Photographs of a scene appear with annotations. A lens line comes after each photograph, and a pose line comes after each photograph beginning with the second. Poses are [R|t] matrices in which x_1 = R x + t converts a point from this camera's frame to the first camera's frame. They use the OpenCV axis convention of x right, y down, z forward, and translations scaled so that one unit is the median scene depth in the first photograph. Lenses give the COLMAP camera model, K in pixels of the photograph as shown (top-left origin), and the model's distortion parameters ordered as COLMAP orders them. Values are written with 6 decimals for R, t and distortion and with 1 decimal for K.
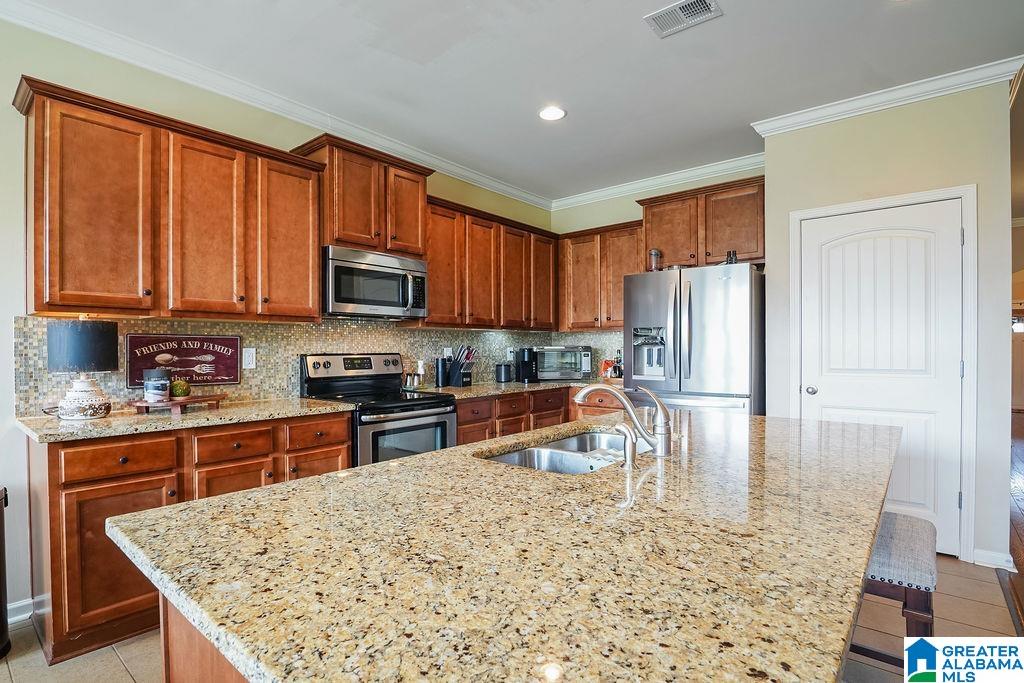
lens RADIAL K [[501.1, 0, 515.3], [0, 501.1, 345.0], [0, 0, 1]] dist [0.000871, -0.001421]
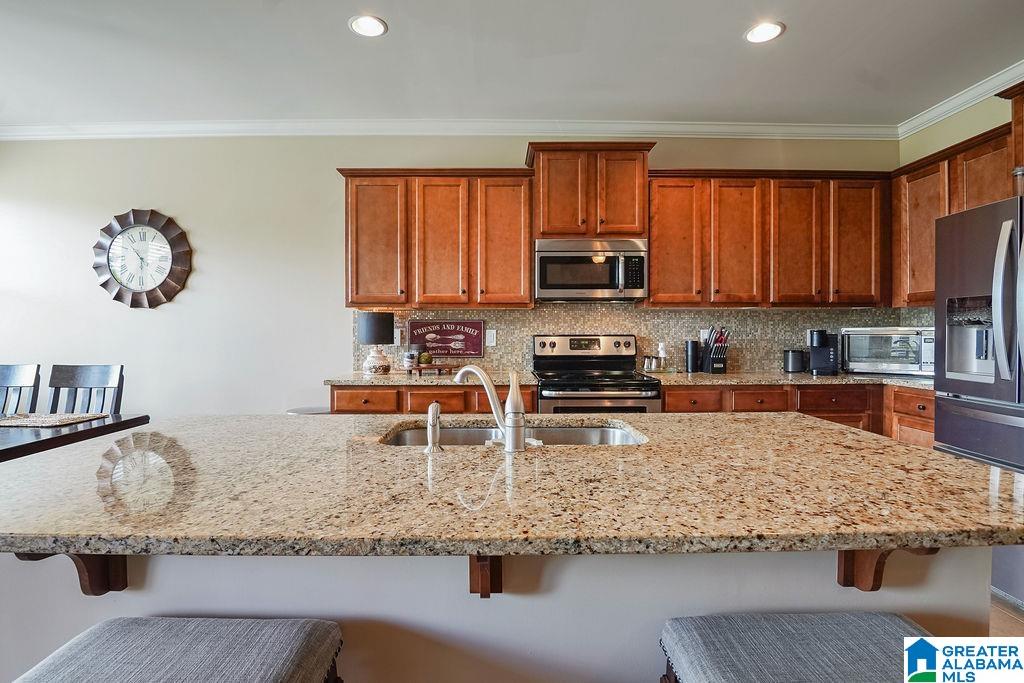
lens RADIAL K [[501.1, 0, 516.3], [0, 501.1, 339.5], [0, 0, 1]] dist [0.000871, -0.001421]
pose [[0.655346, 0.013956, -0.755200, 0.483121], [0.004492, 0.999740, 0.022373, 0.003034], [0.755315, -0.018054, 0.655113, 0.233641]]
